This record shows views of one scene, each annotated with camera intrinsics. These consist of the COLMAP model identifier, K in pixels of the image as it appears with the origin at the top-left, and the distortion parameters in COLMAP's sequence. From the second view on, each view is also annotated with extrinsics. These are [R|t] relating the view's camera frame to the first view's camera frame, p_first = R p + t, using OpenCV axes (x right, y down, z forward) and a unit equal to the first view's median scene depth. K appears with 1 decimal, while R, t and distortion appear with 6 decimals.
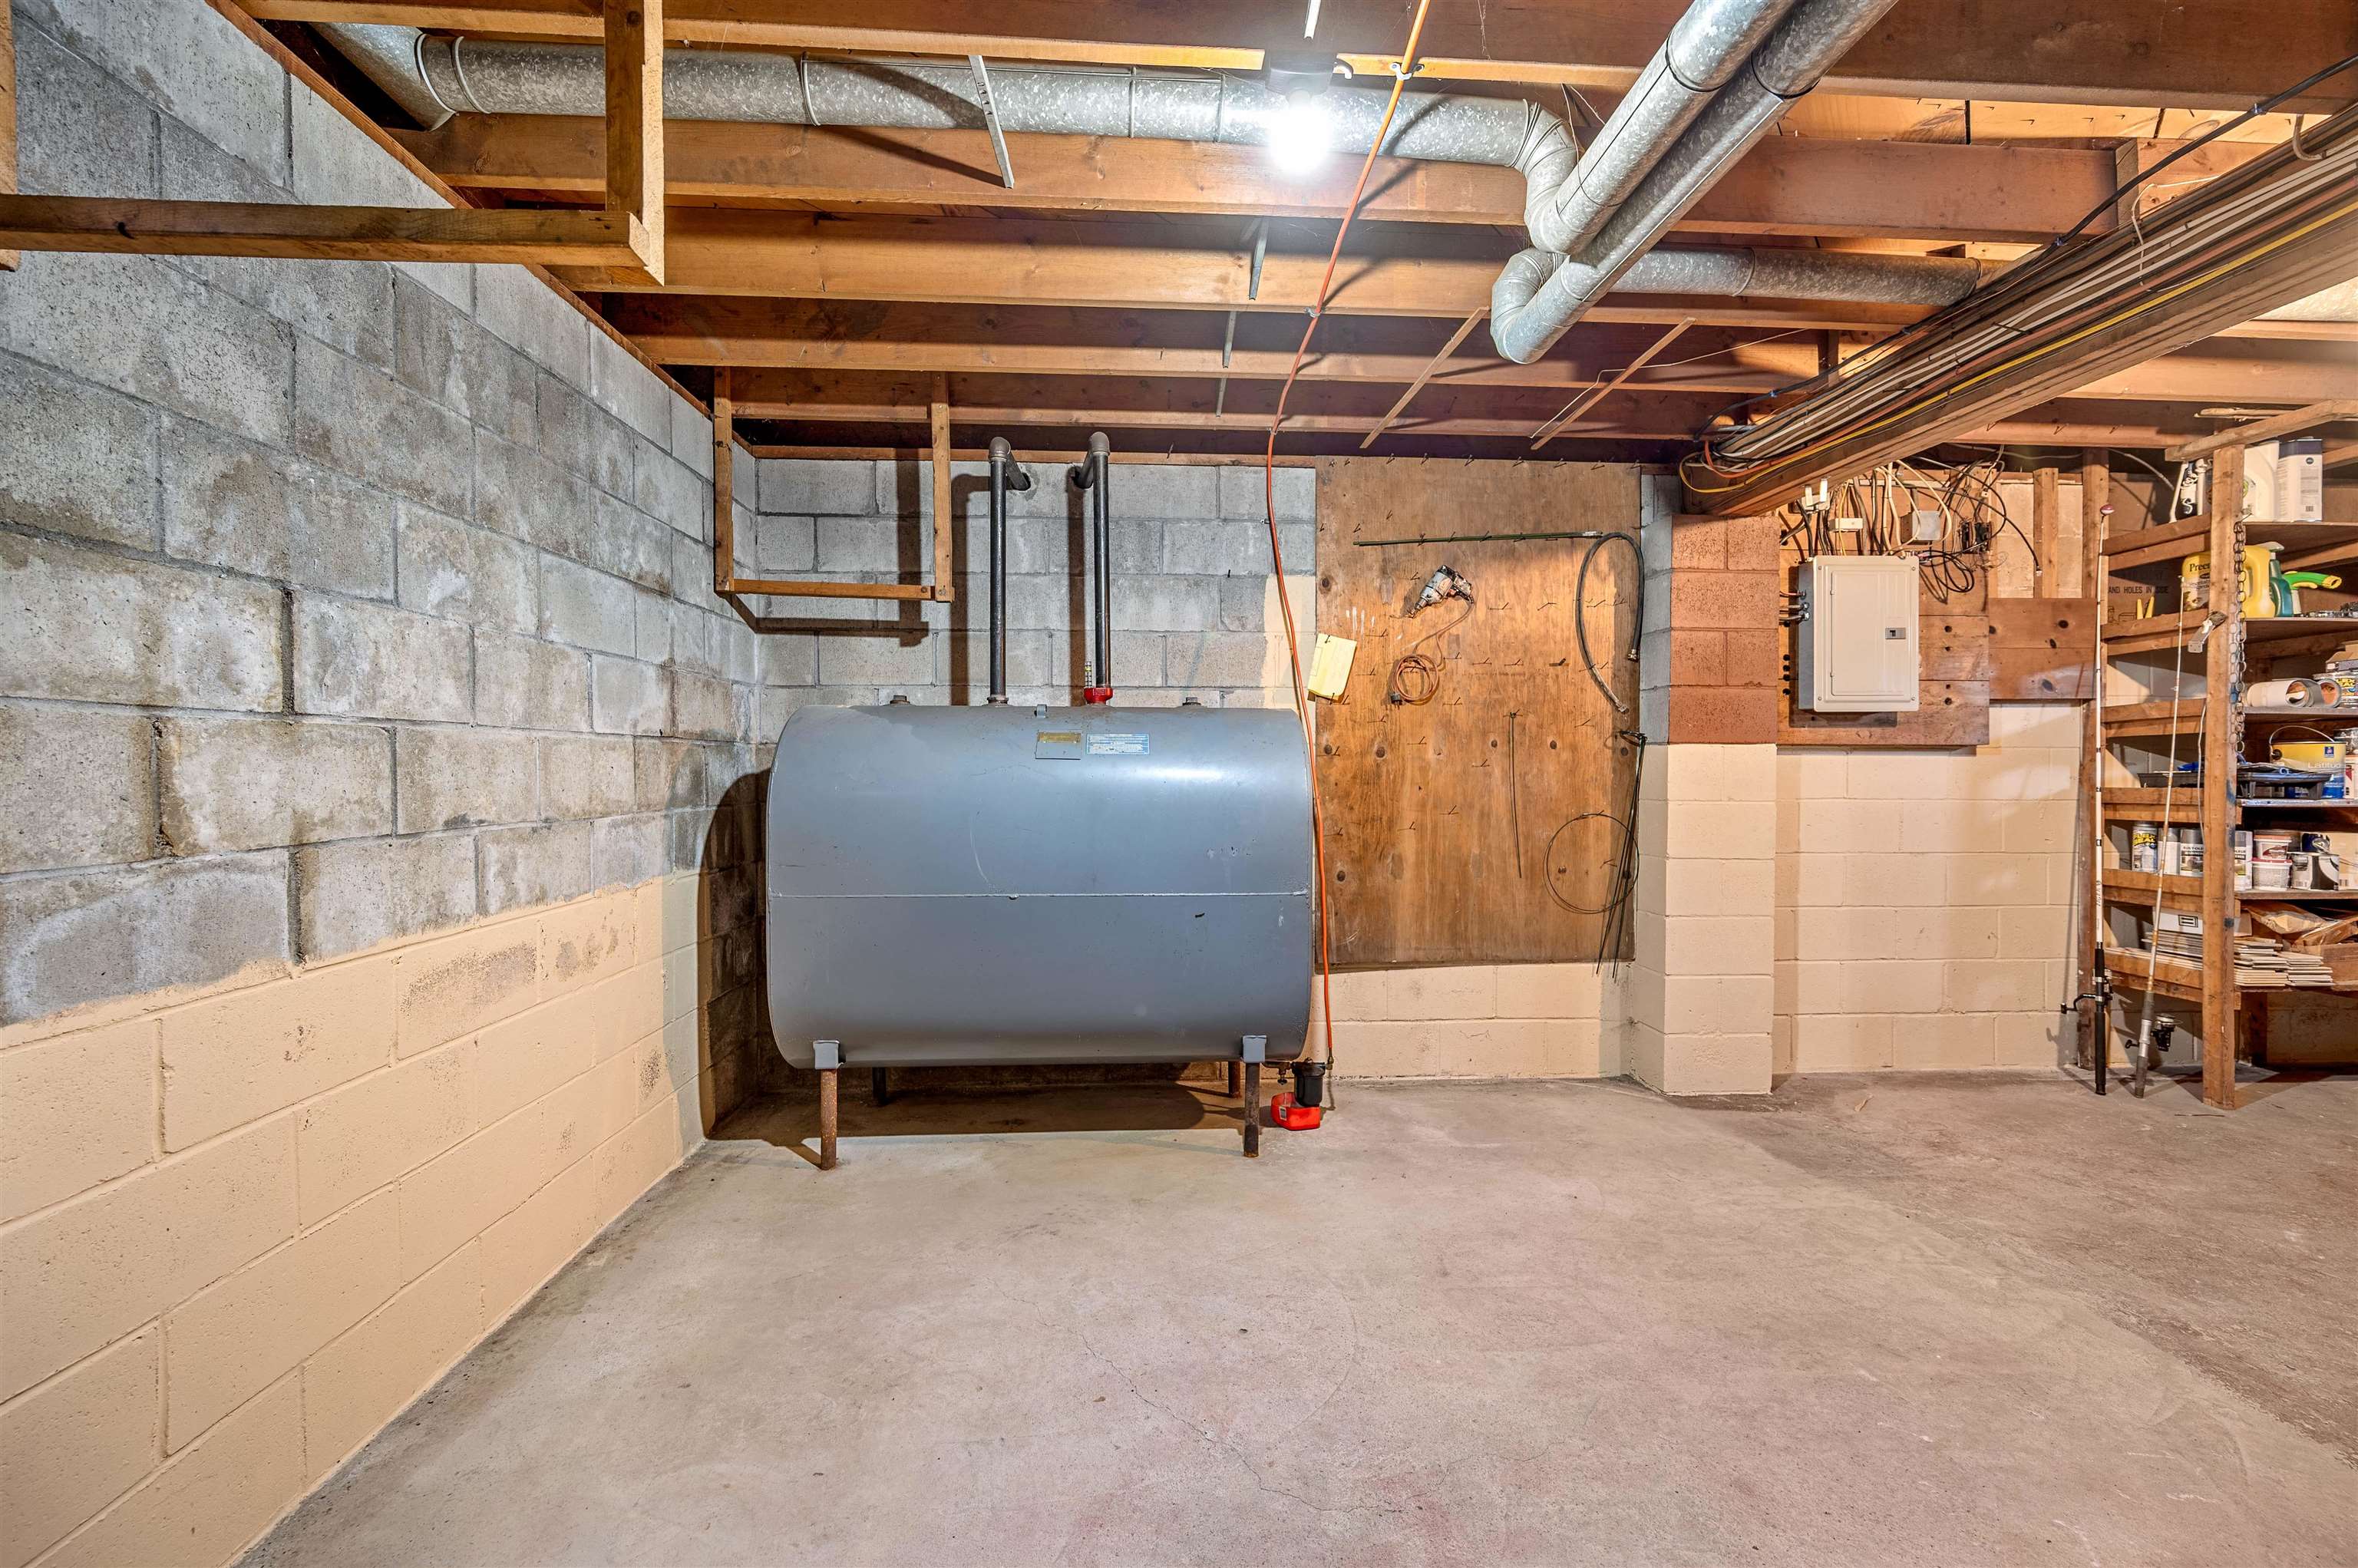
lens RADIAL K [[935.8, 0, 1170.4], [0, 935.8, 779.4], [0, 0, 1]] dist [-0.001537, 0.000097]
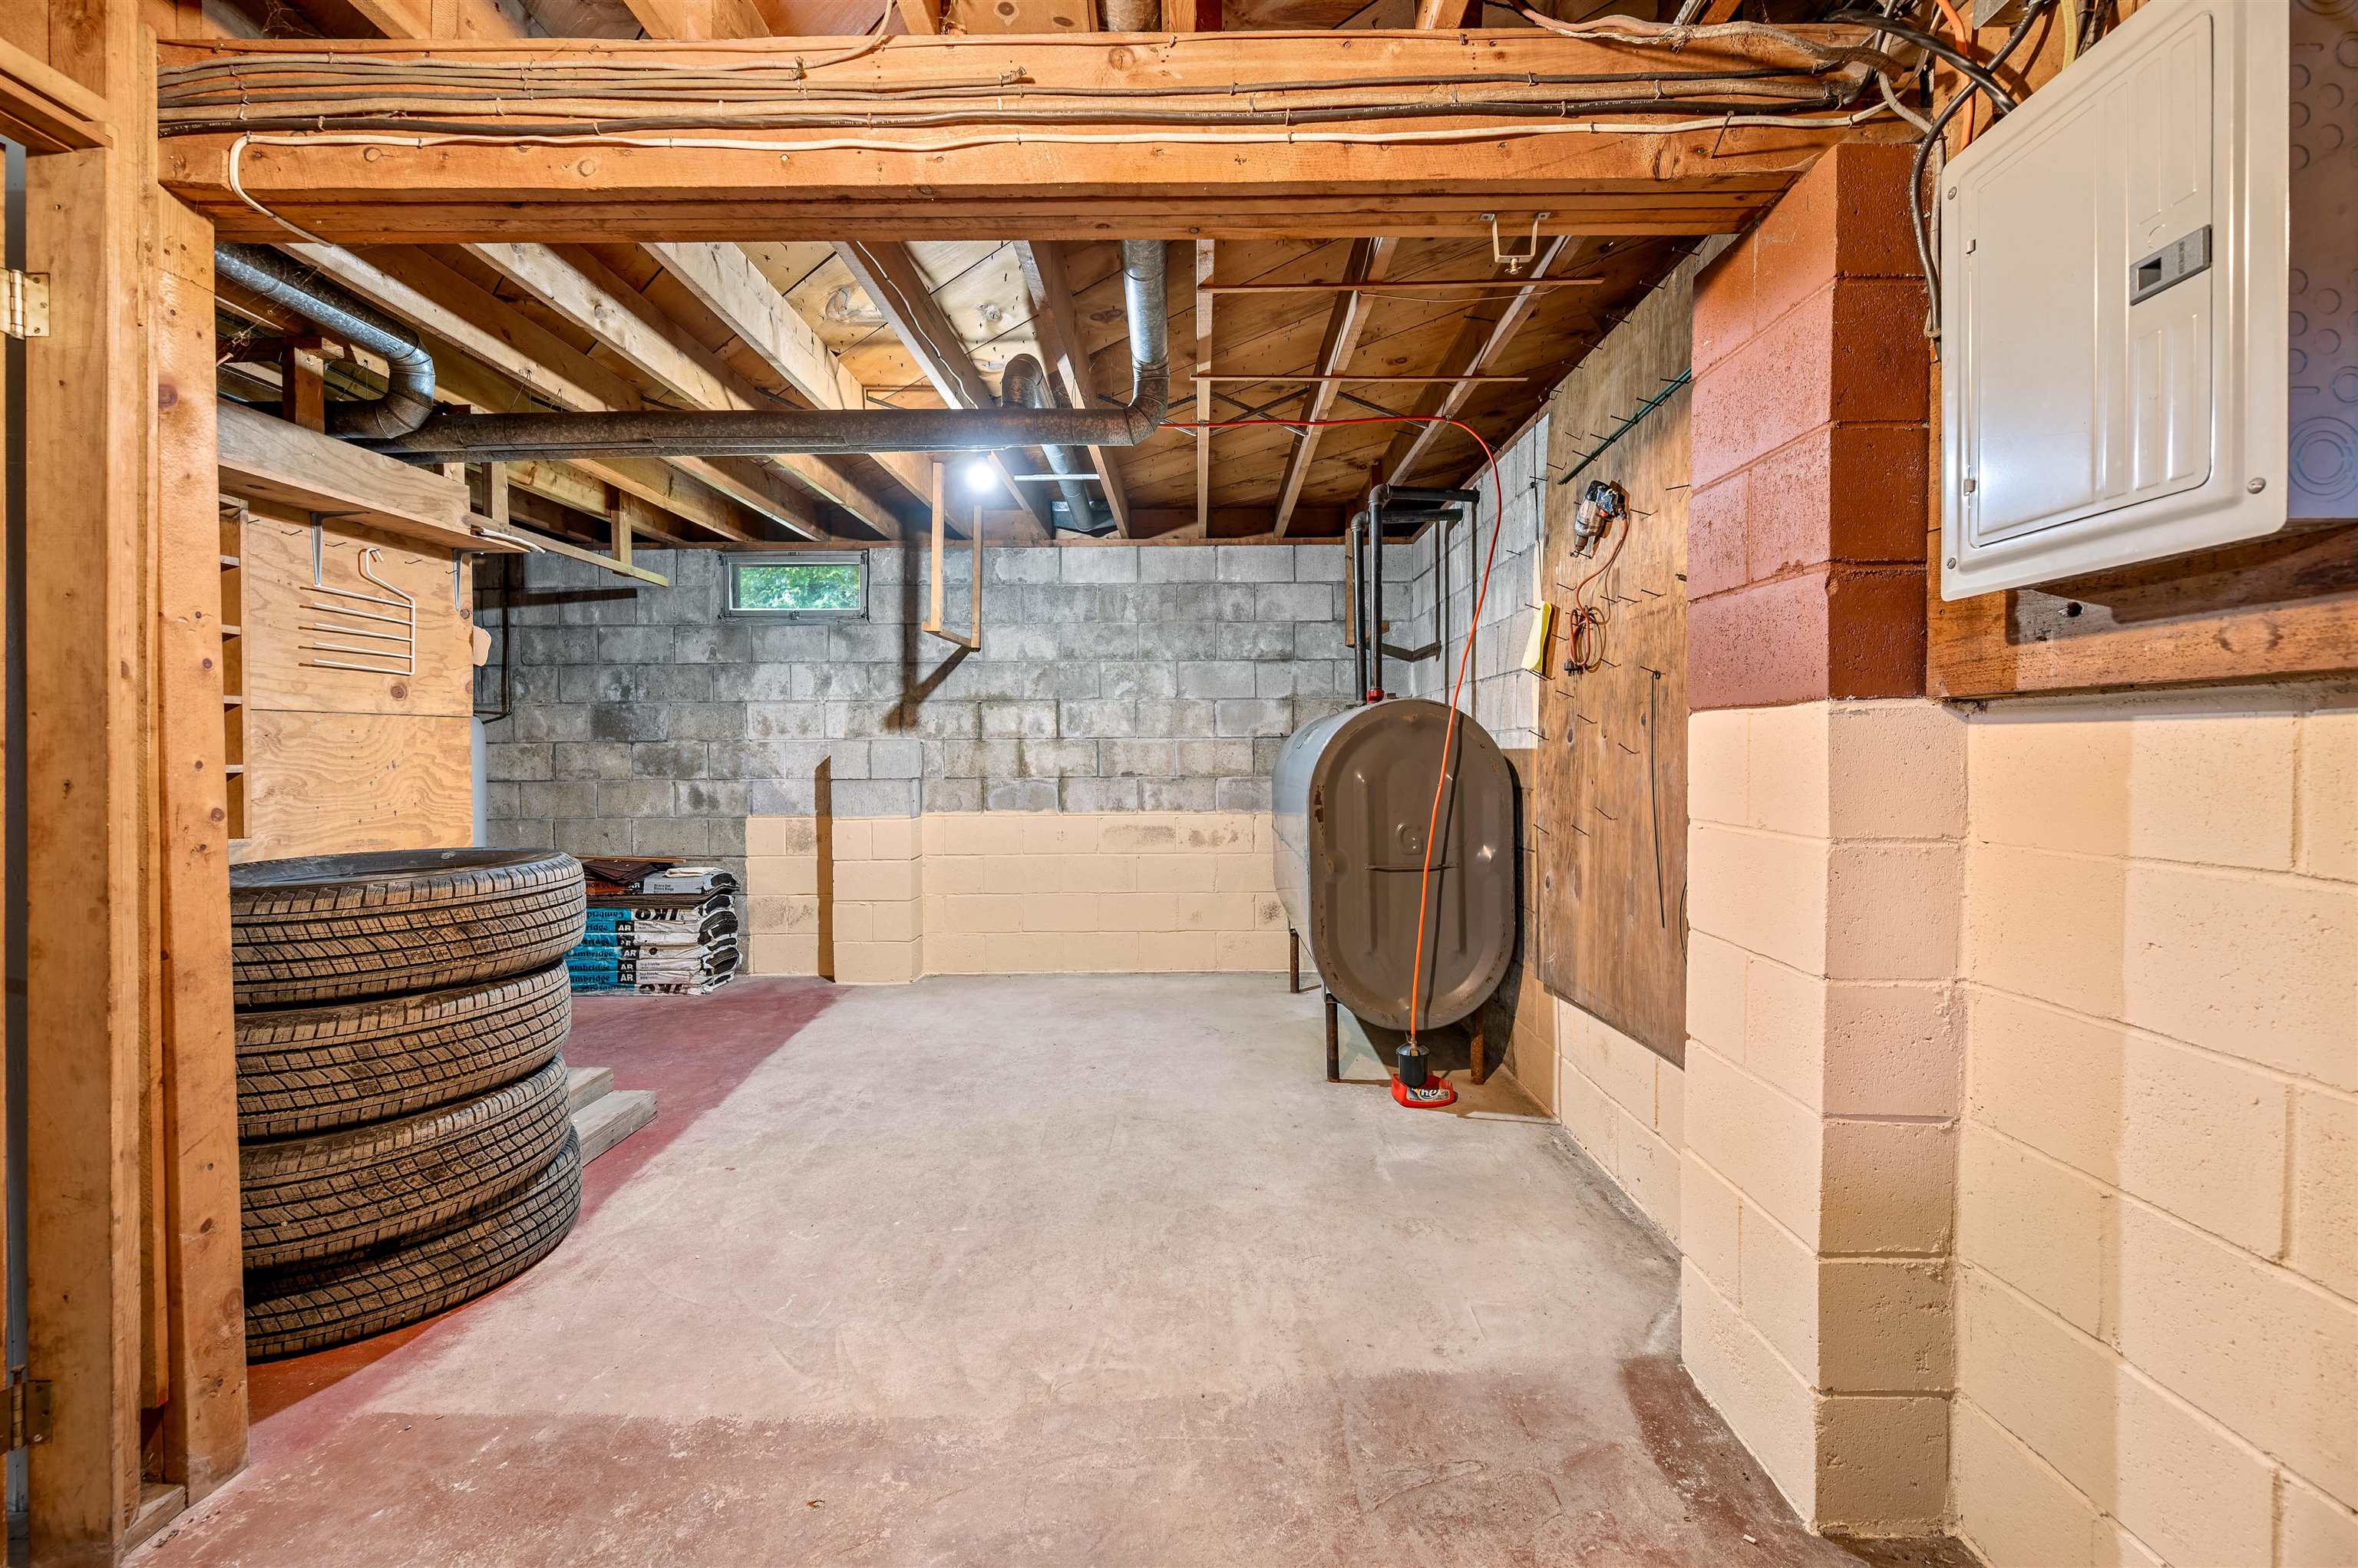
lens RADIAL K [[945.5, 0, 1185.5], [0, 945.5, 757.1], [0, 0, 1]] dist [-0.000966, -0.000062]
pose [[-0.064892, 0.006887, -0.997869, 1.764252], [-0.008866, 0.999933, 0.007478, -0.022012], [0.997853, 0.009332, -0.064827, 1.211579]]
